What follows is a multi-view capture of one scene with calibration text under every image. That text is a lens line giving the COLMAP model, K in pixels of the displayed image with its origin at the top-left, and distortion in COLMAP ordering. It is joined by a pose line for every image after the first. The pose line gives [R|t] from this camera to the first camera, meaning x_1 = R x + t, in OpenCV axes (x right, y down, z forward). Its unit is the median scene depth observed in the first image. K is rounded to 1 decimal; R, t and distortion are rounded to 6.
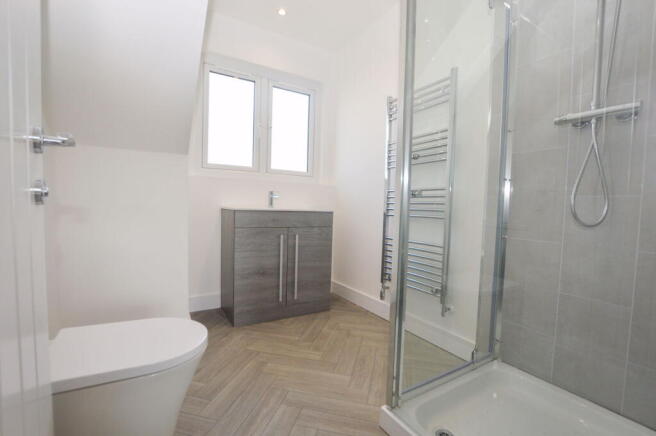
lens RADIAL K [[297.6, 0, 333.9], [0, 297.6, 221.1], [0, 0, 1]] dist [-0.021519, 0.000179]
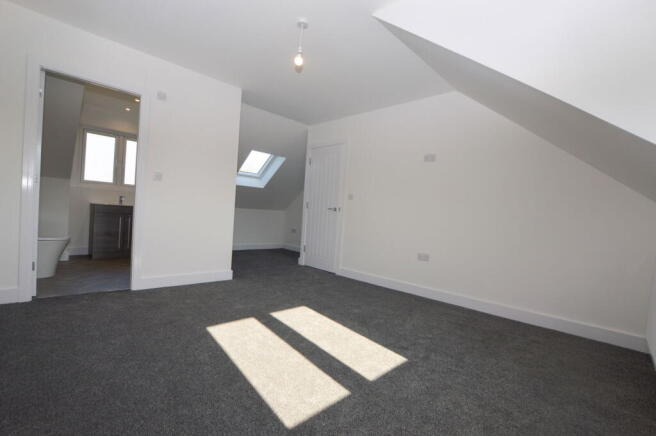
lens RADIAL K [[297.6, 0, 333.9], [0, 297.6, 221.1], [0, 0, 1]] dist [-0.021519, 0.000179]
pose [[0.969886, 0.030399, 0.241657, 0.699266], [-0.026863, 0.999479, -0.017915, 0.063242], [-0.242075, 0.010884, 0.970196, -1.241195]]
